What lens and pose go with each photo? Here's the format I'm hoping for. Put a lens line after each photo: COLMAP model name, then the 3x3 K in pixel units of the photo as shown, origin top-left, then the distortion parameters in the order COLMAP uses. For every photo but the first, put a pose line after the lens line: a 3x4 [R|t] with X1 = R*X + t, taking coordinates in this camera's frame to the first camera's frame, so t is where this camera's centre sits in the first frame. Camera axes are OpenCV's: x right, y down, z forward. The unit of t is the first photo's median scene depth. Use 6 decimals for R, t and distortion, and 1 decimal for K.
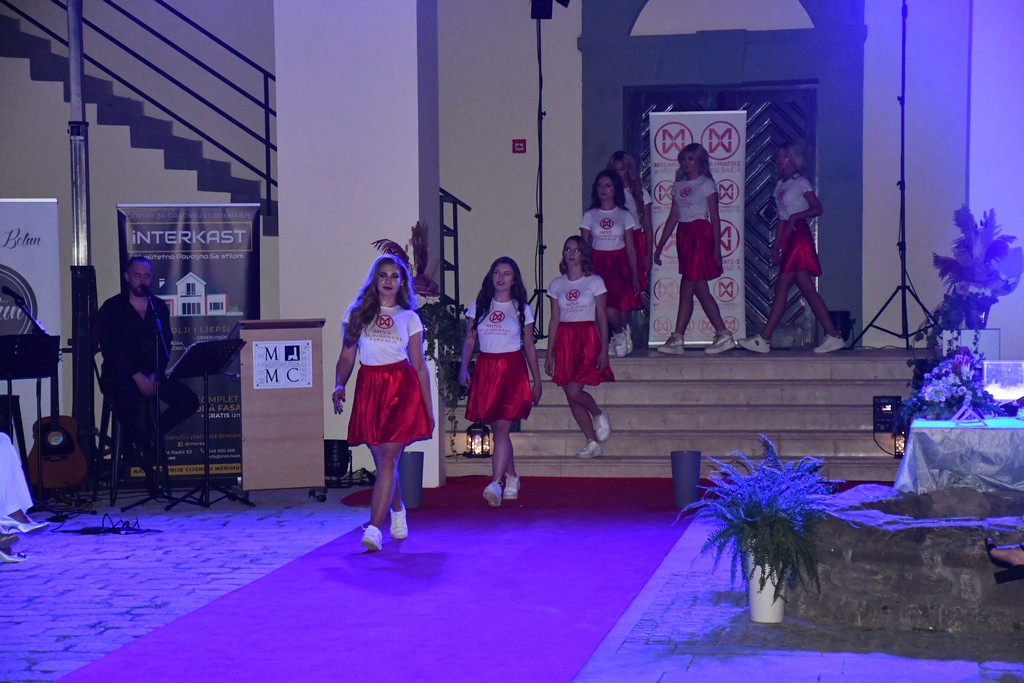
lens RADIAL K [[2978.2, 0, 512.0], [0, 2978.2, 341.5], [0, 0, 1]] dist [1.021408, 0.354672]
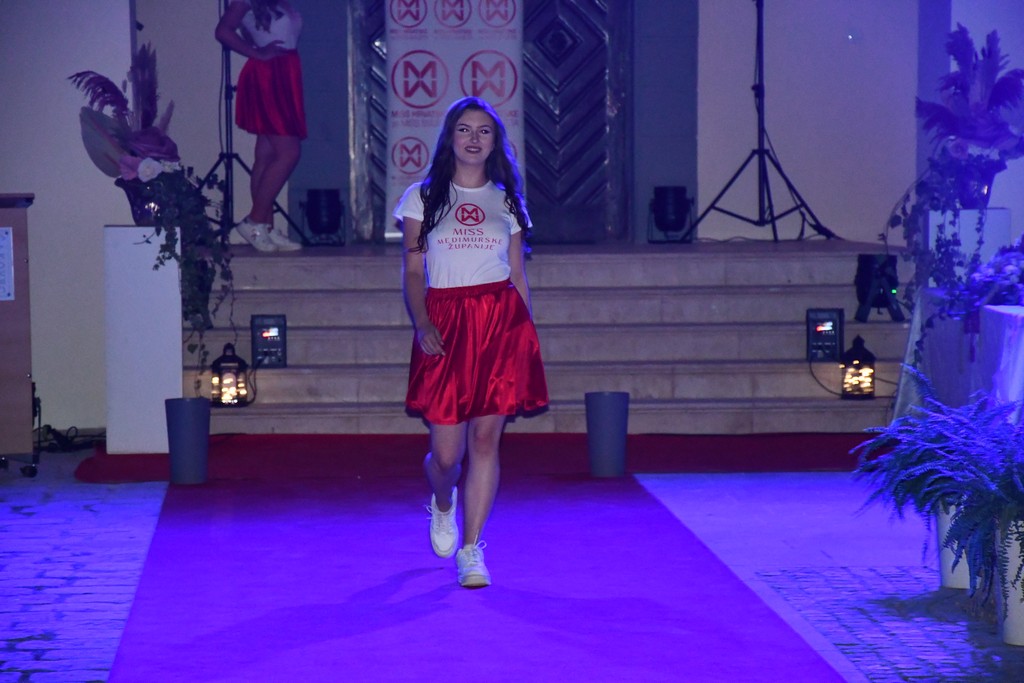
lens RADIAL K [[4350.0, 0, 512.0], [0, 4350.0, 341.5], [0, 0, 1]] dist [1.882323, -0.269101]
pose [[0.984699, -0.007749, 0.174091, -0.123760], [0.003661, 0.999710, 0.023790, 0.001642], [-0.174225, -0.022789, 0.984442, 0.034421]]
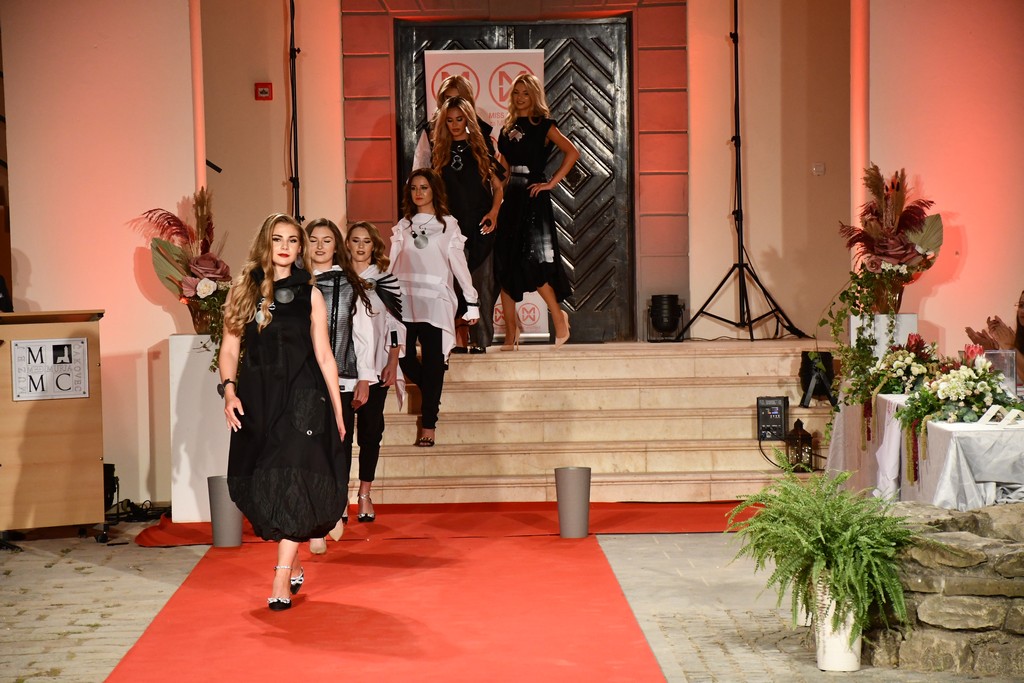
lens RADIAL K [[3749.5, 0, 512.0], [0, 3749.5, 341.5], [0, 0, 1]] dist [1.433767, -1.095910]
pose [[0.990417, -0.013494, 0.137451, -0.090901], [0.013411, 0.999909, 0.001533, 0.000557], [-0.137459, 0.000325, 0.990507, -0.008962]]
